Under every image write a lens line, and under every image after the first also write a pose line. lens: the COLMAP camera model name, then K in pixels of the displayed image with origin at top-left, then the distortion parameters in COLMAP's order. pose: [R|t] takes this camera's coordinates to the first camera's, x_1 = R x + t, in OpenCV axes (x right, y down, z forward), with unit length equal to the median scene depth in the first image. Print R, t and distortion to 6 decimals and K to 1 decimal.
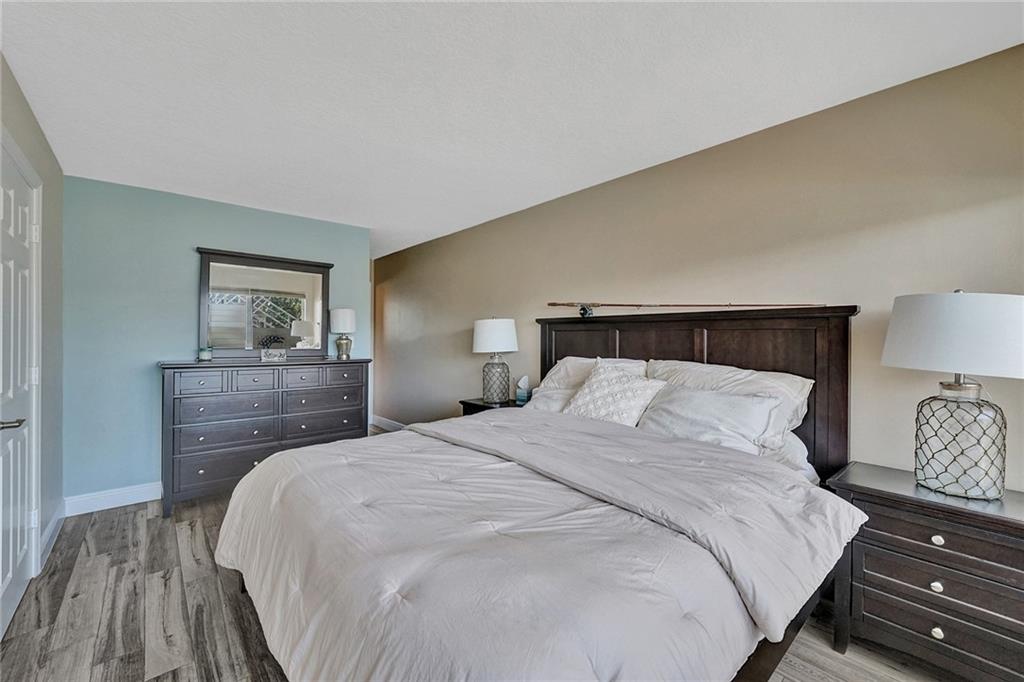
lens RADIAL K [[414.5, 0, 507.9], [0, 414.5, 339.4], [0, 0, 1]] dist [-0.015218, 0.000226]
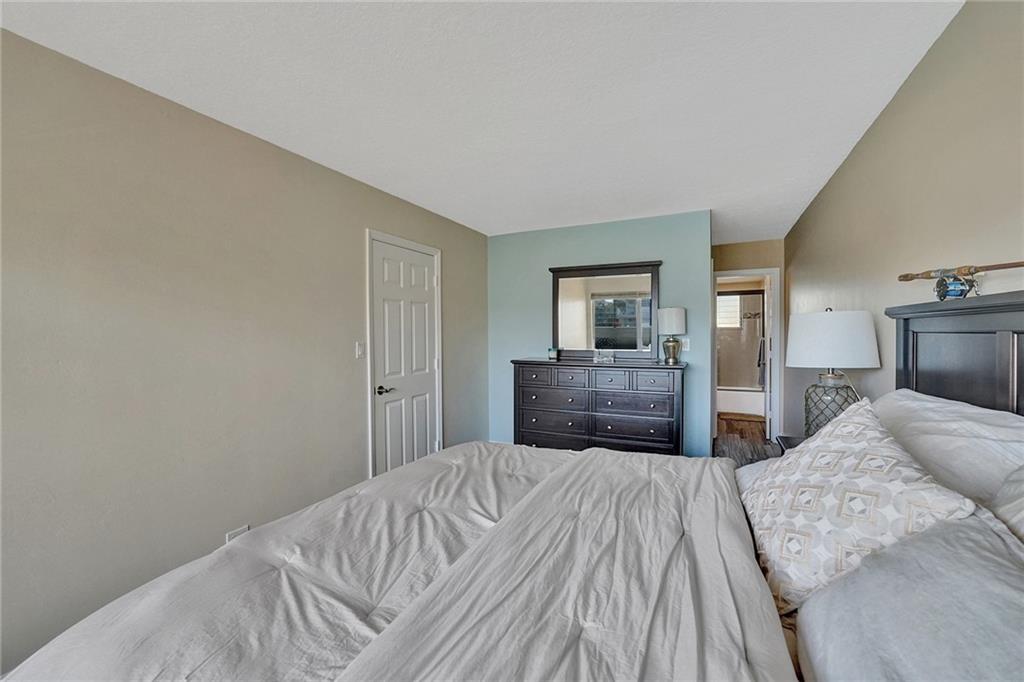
lens RADIAL K [[414.5, 0, 507.9], [0, 414.5, 339.4], [0, 0, 1]] dist [-0.015218, 0.000226]
pose [[0.395573, 0.004636, -0.918423, 0.388523], [0.010652, 0.999897, 0.009635, -0.022721], [0.918373, -0.013594, 0.395483, 0.407478]]
